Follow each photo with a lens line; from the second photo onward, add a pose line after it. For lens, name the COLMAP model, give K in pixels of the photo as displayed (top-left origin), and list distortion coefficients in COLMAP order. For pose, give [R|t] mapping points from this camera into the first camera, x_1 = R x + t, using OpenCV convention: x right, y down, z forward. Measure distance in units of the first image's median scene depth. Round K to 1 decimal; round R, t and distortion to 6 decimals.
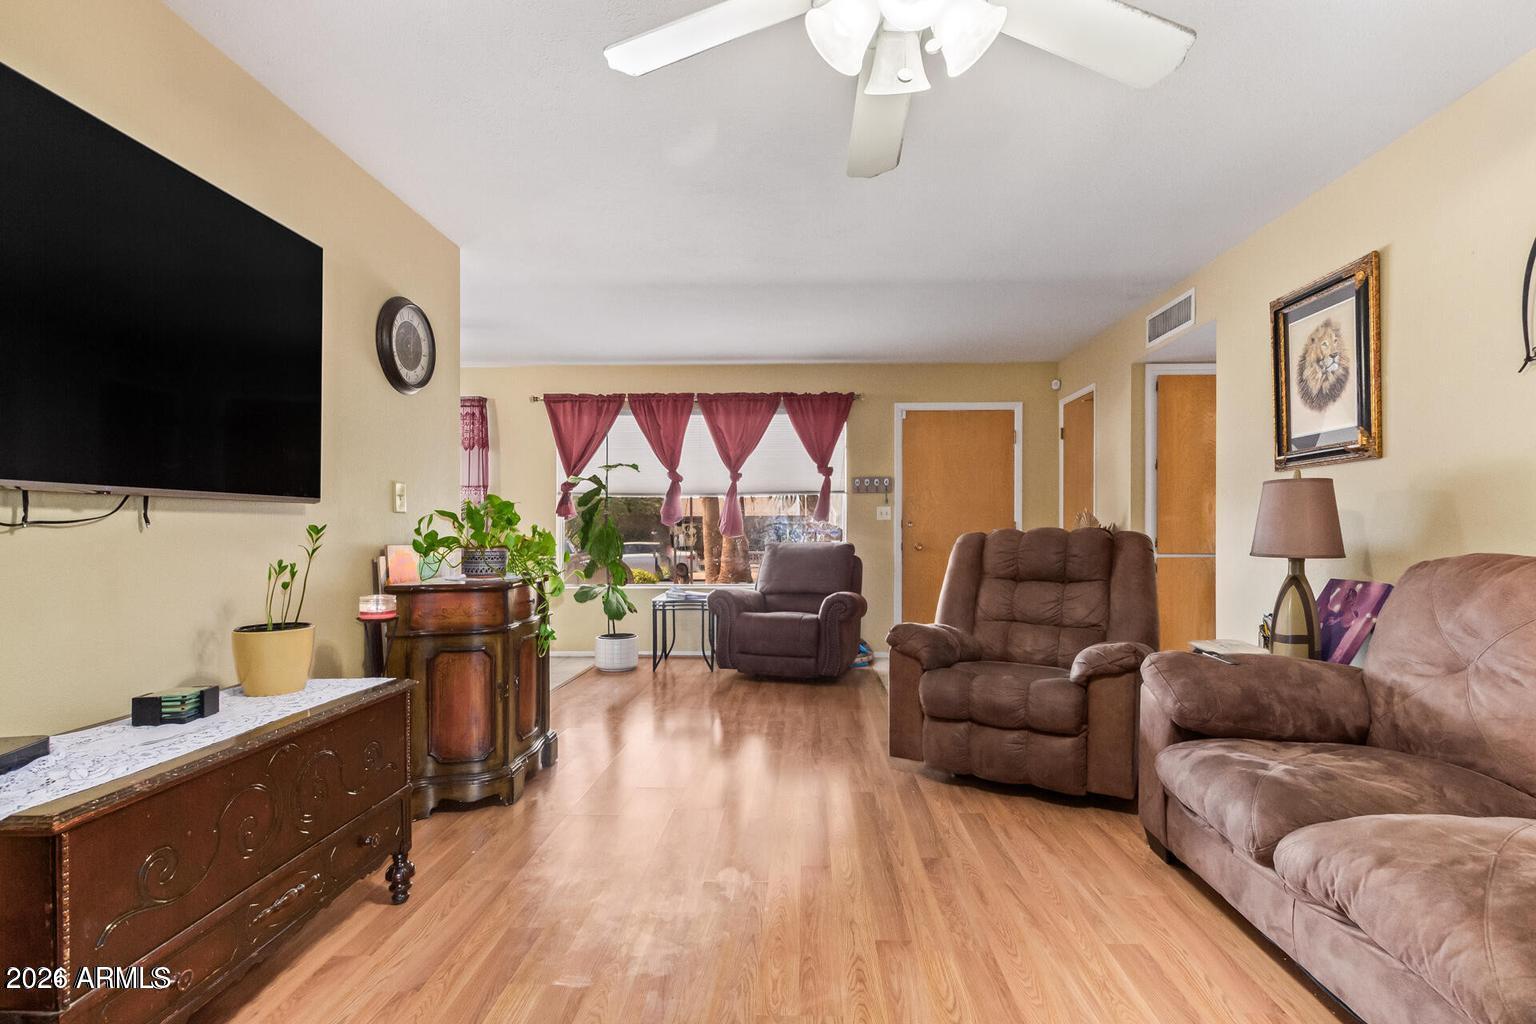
lens RADIAL K [[765.8, 0, 768.0], [0, 765.8, 512.0], [0, 0, 1]] dist [0.000373, 0.000043]
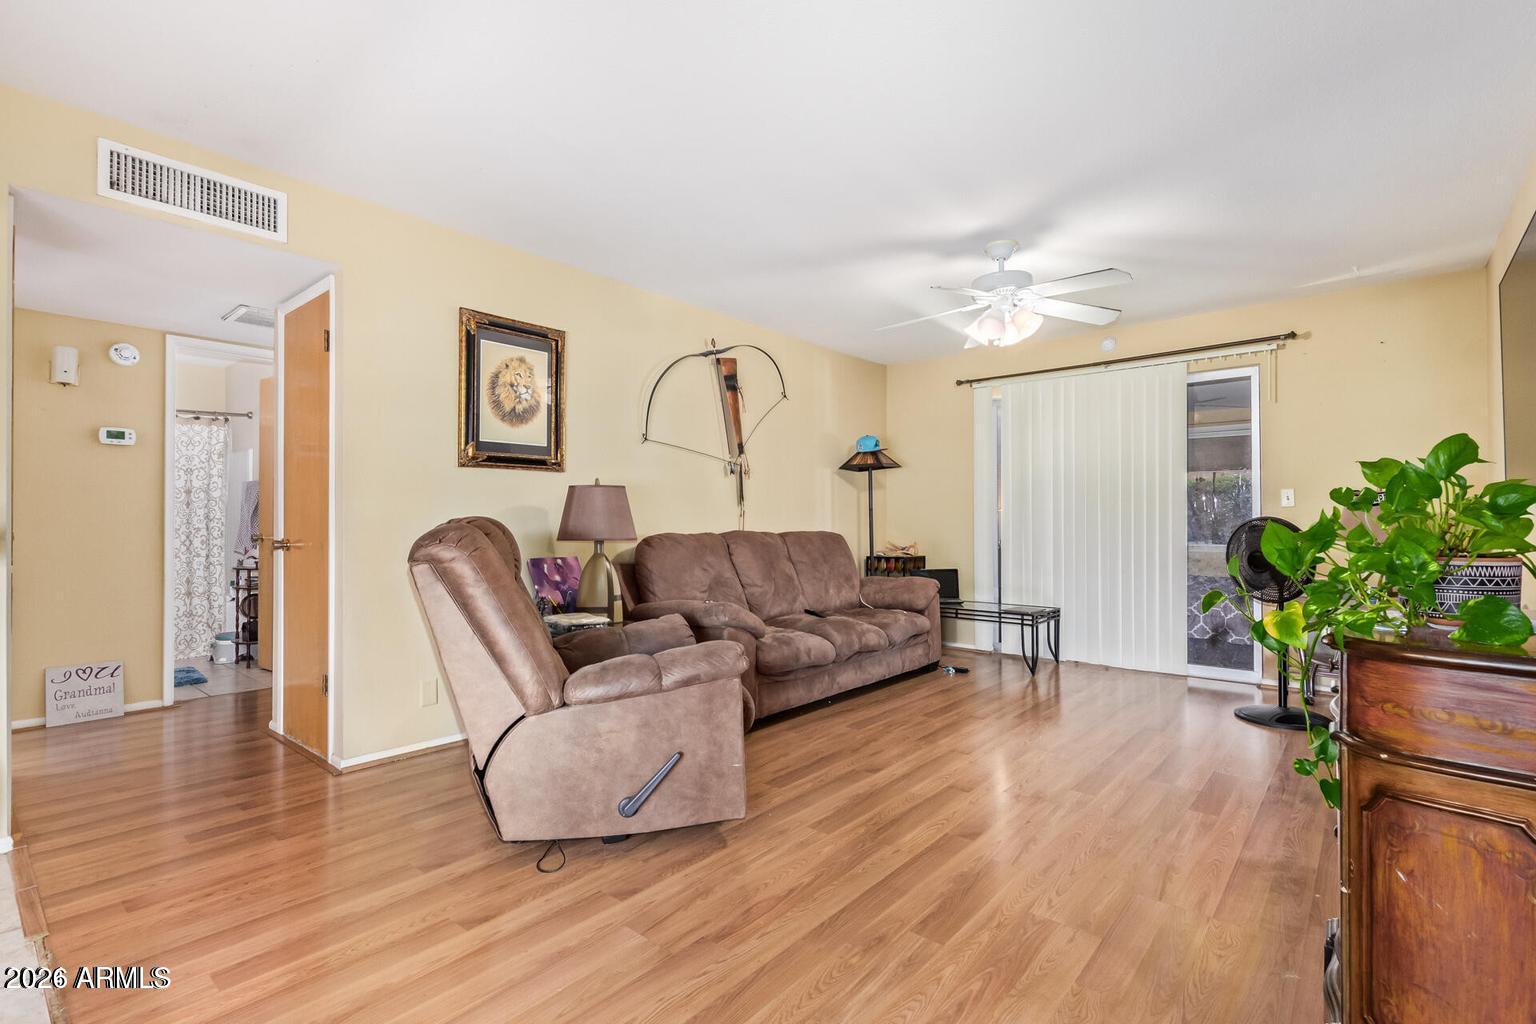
lens RADIAL K [[765.8, 0, 768.0], [0, 765.8, 512.0], [0, 0, 1]] dist [0.000373, 0.000043]
pose [[-0.798583, 0.007589, 0.601836, -0.359484], [-0.005798, 0.999777, -0.020301, 0.030551], [-0.601856, -0.019702, -0.798361, 1.763919]]
